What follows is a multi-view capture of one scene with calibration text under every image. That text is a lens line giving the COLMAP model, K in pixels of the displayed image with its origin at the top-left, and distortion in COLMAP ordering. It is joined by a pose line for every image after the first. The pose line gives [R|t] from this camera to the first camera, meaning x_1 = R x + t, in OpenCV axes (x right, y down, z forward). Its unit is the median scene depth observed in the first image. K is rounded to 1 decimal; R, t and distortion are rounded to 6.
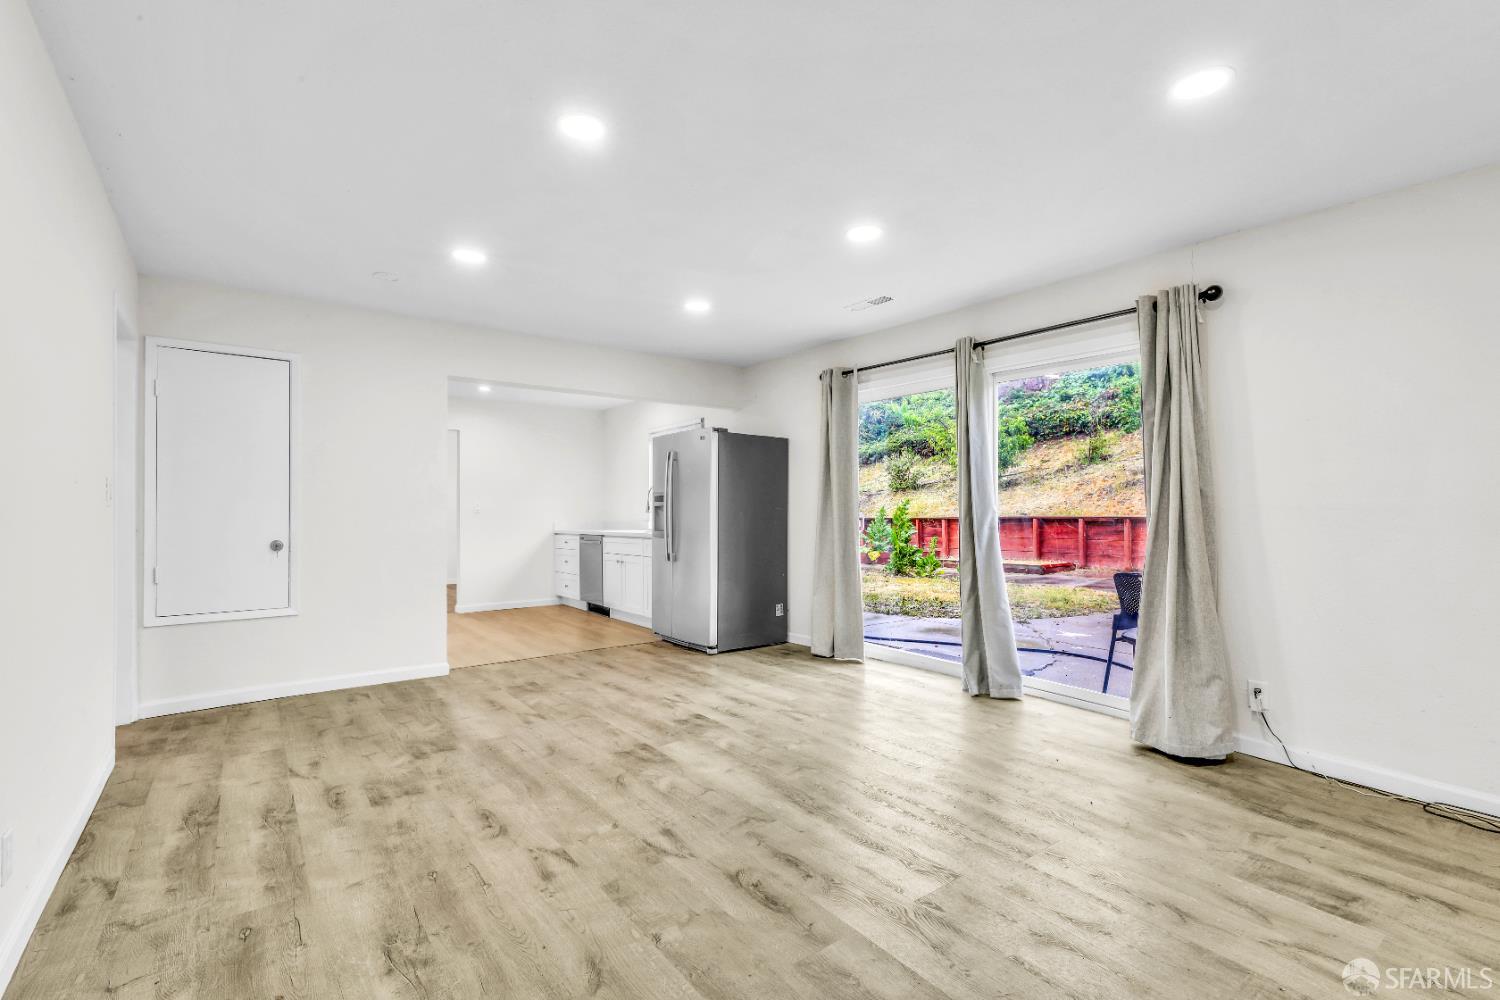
lens RADIAL K [[688.8, 0, 759.7], [0, 688.8, 504.9], [0, 0, 1]] dist [-0.003344, 0.002301]
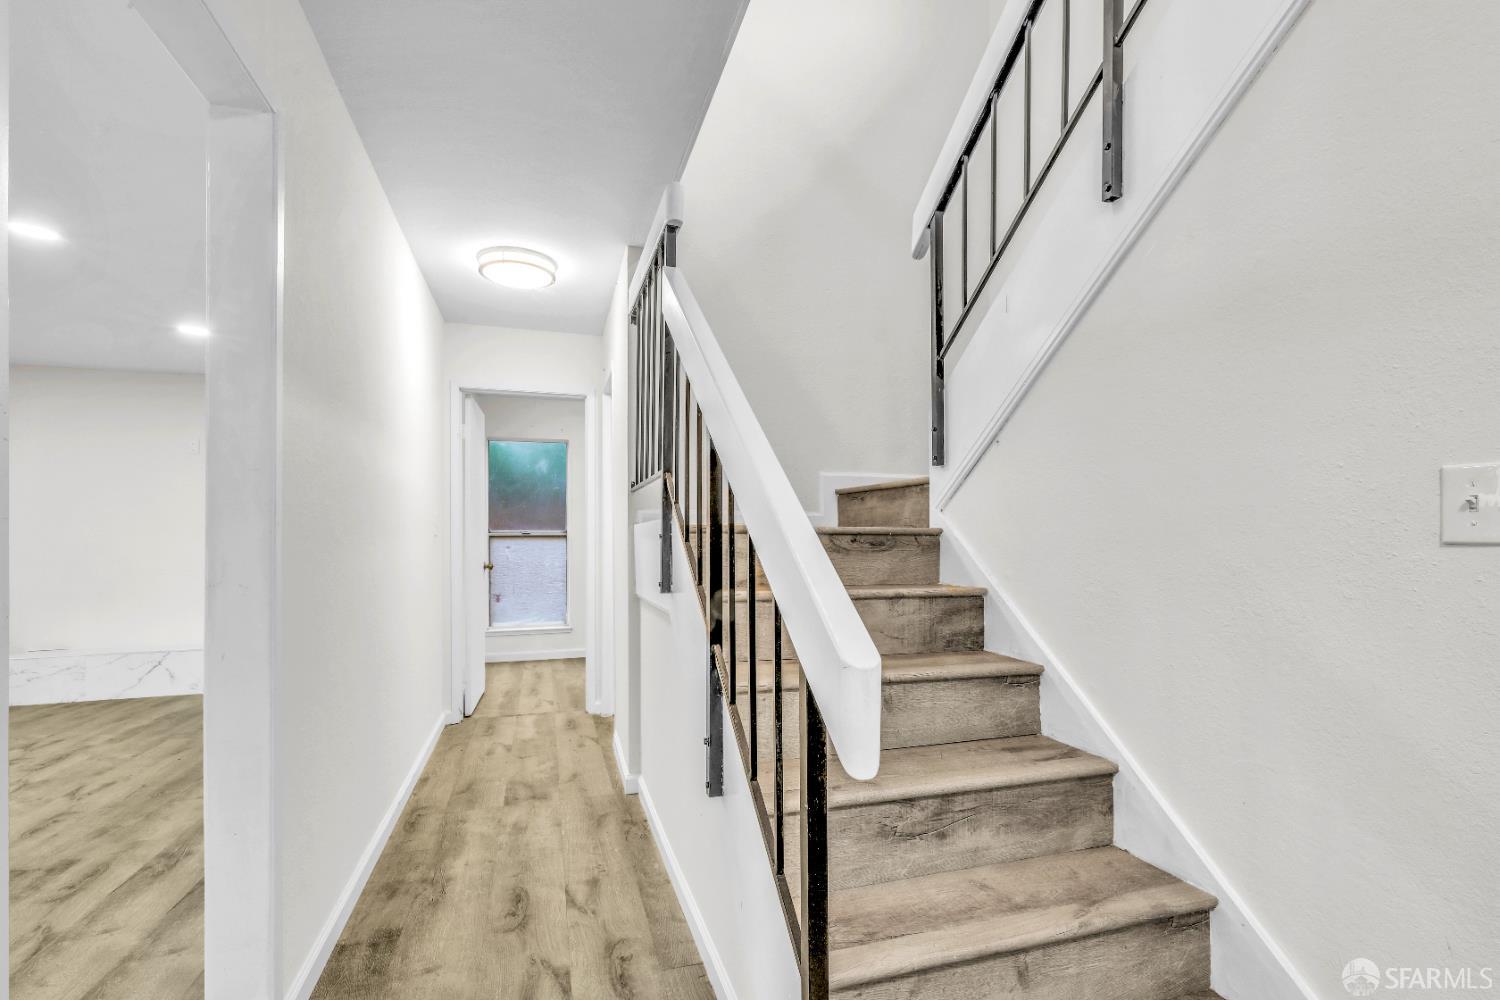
lens RADIAL K [[688.8, 0, 755.7], [0, 688.8, 531.5], [0, 0, 1]] dist [-0.003344, 0.002301]
pose [[-0.939036, 0.000254, 0.343819, -1.407588], [-0.006180, 0.999826, -0.017617, 0.008823], [-0.343763, -0.018667, -0.938871, 1.273509]]
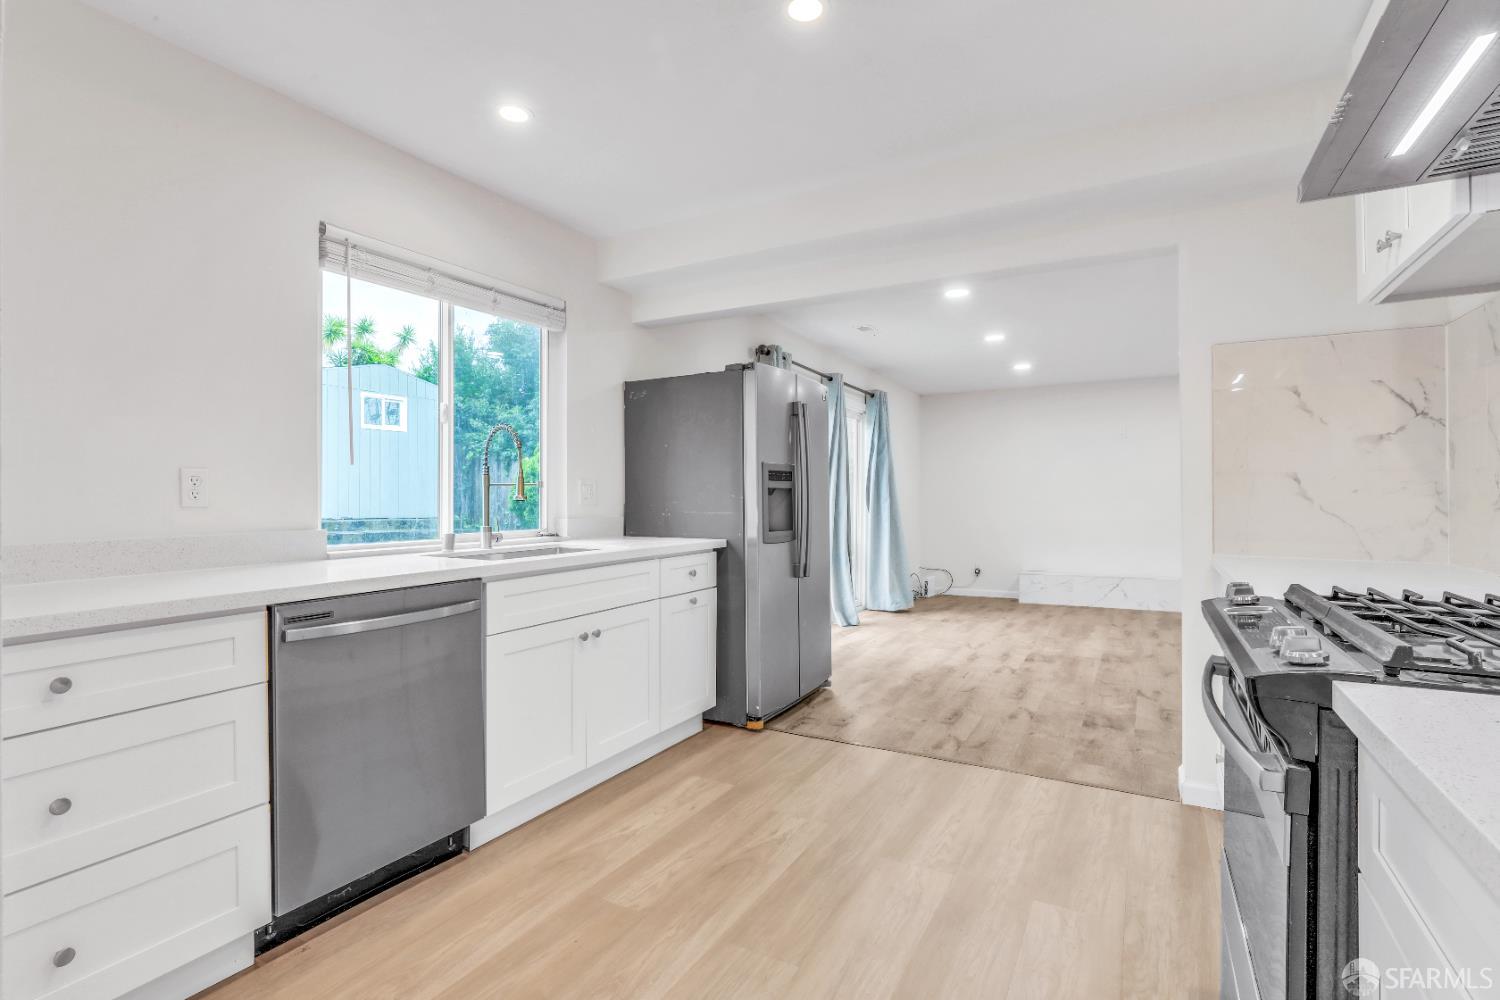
lens RADIAL K [[726.5, 0, 758.9], [0, 726.5, 493.9], [0, 0, 1]] dist [0.003231, 0.001707]
pose [[-0.411995, 0.006668, 0.911162, -1.264741], [-0.010333, 0.999875, -0.011990, 0.027921], [-0.911128, -0.014354, -0.411874, 2.309927]]
